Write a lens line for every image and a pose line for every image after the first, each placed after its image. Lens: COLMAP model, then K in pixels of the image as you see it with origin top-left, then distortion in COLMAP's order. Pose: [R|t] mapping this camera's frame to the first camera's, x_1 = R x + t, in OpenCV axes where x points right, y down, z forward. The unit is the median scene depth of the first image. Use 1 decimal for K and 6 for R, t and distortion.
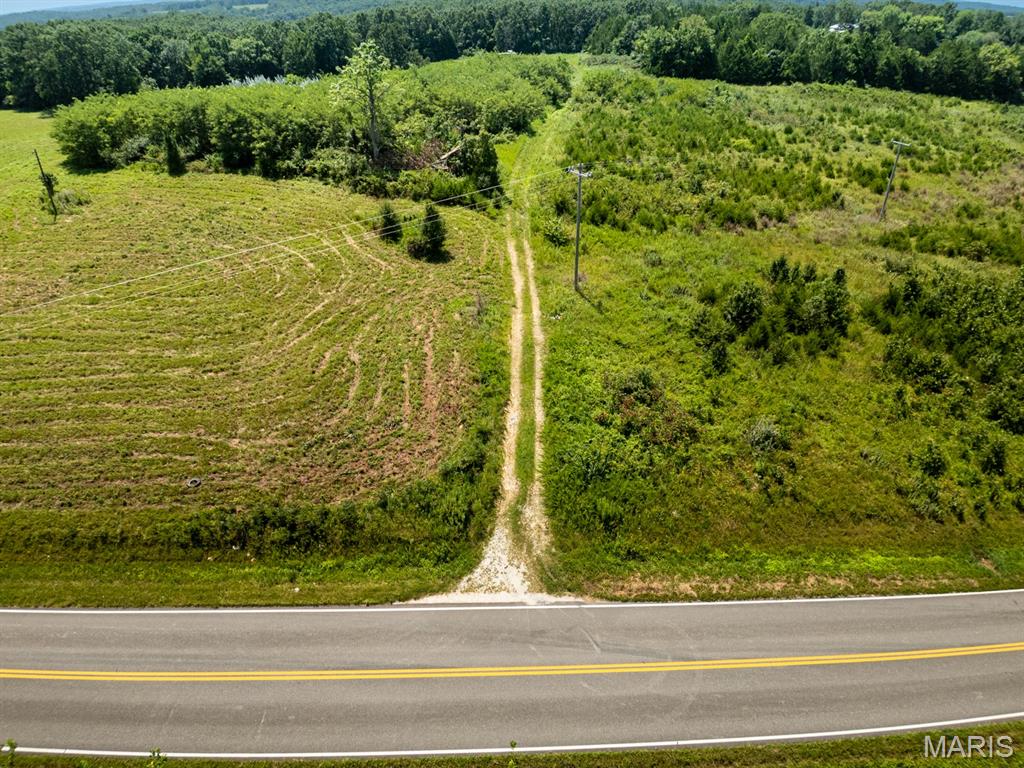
lens RADIAL K [[597.4, 0, 512.0], [0, 597.4, 384.0], [0, 0, 1]] dist [-0.036156, -0.025933]
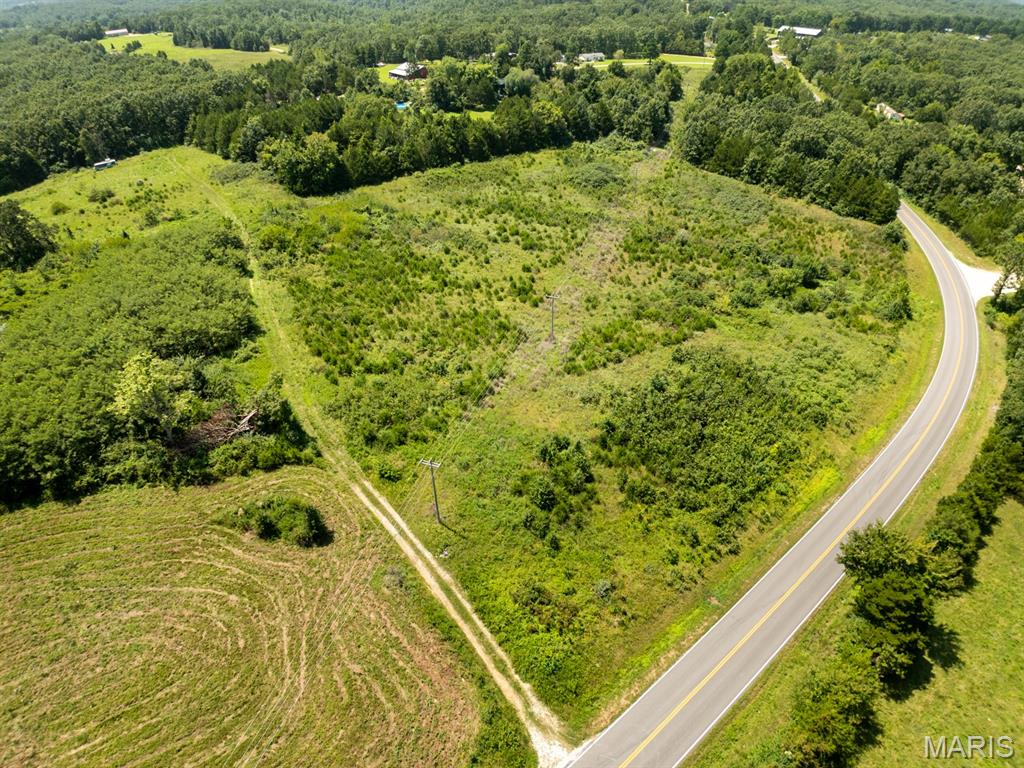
lens RADIAL K [[597.4, 0, 512.0], [0, 597.4, 384.0], [0, 0, 1]] dist [-0.036156, -0.025933]
pose [[0.791436, -0.358666, 0.494962, -0.261400], [0.344617, 0.930609, 0.123313, -0.443749], [-0.504845, 0.072978, 0.860120, -0.265695]]
